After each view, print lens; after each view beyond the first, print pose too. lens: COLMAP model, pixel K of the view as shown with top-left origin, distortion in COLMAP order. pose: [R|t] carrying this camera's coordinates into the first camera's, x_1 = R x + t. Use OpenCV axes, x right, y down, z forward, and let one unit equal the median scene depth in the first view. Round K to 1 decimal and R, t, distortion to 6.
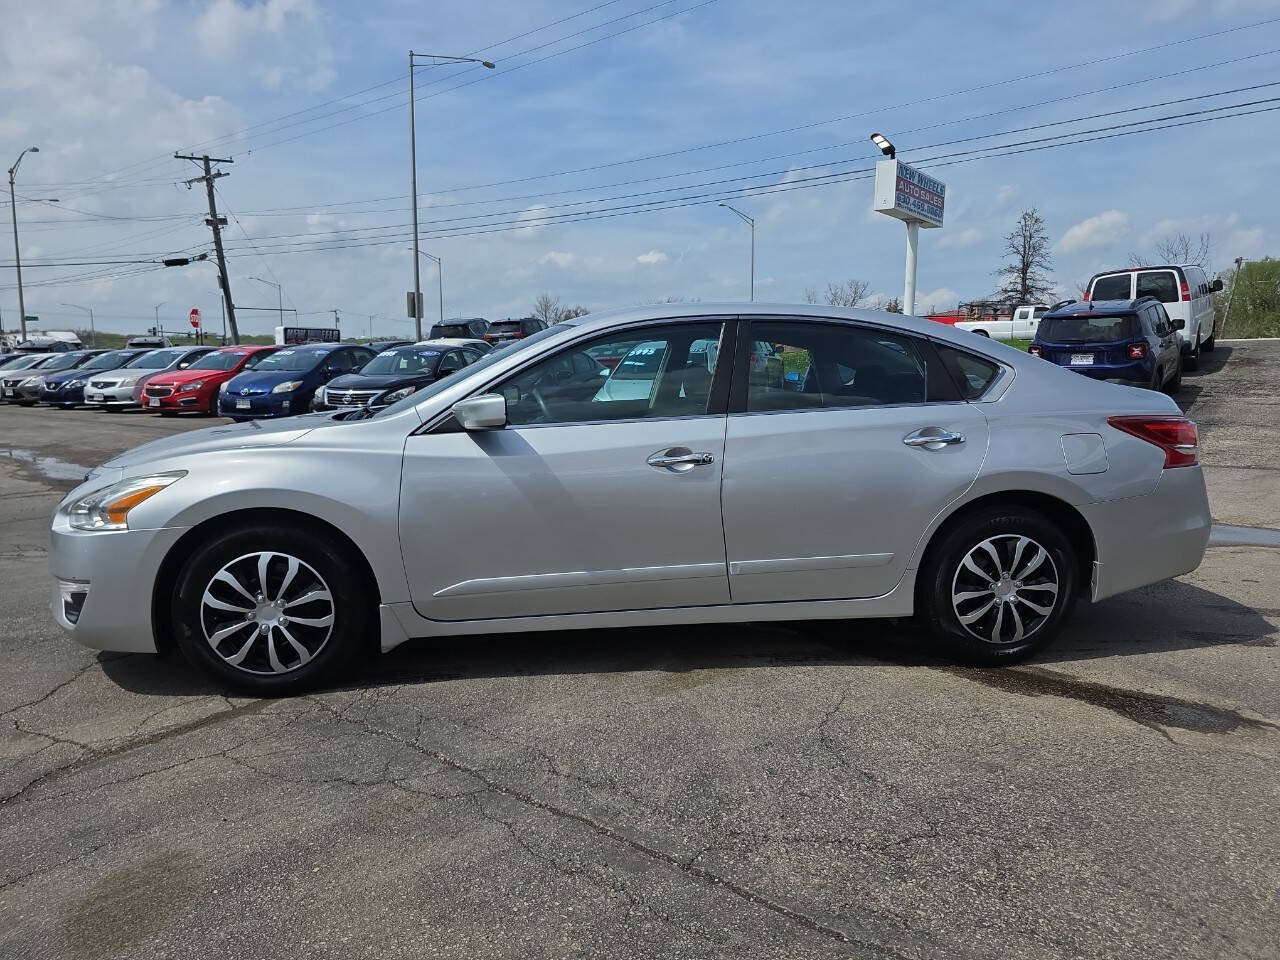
lens RADIAL K [[865.9, 0, 643.1], [0, 865.9, 480.3], [0, 0, 1]] dist [0.043827, -0.040601]
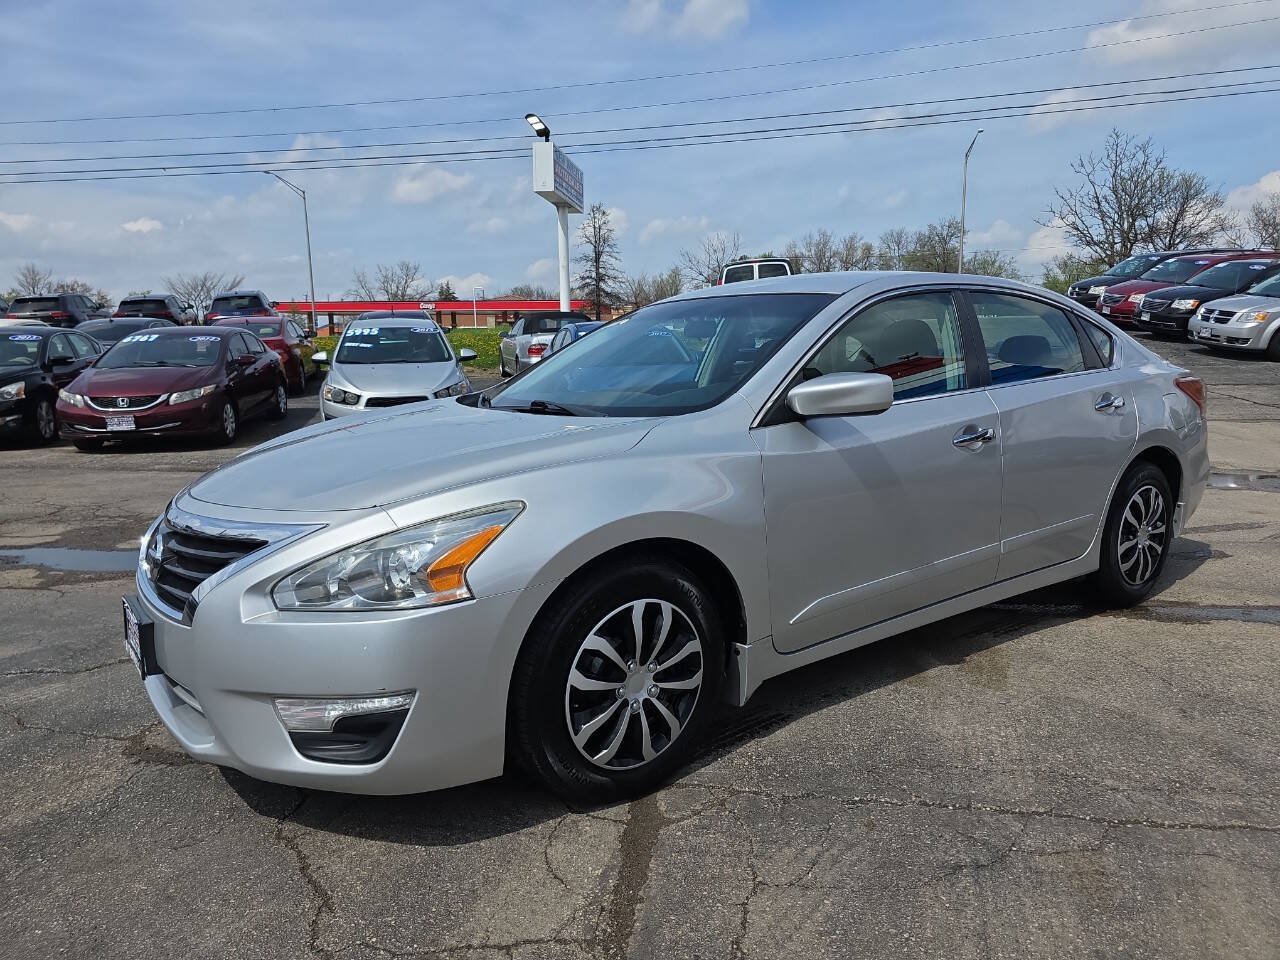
lens RADIAL K [[865.9, 0, 650.0], [0, 865.9, 483.0], [0, 0, 1]] dist [0.043827, -0.040601]
pose [[0.871441, -0.088973, 0.482363, -0.659385], [0.078858, 0.996032, 0.041255, -0.037857], [-0.484120, 0.002087, 0.874999, 0.315579]]
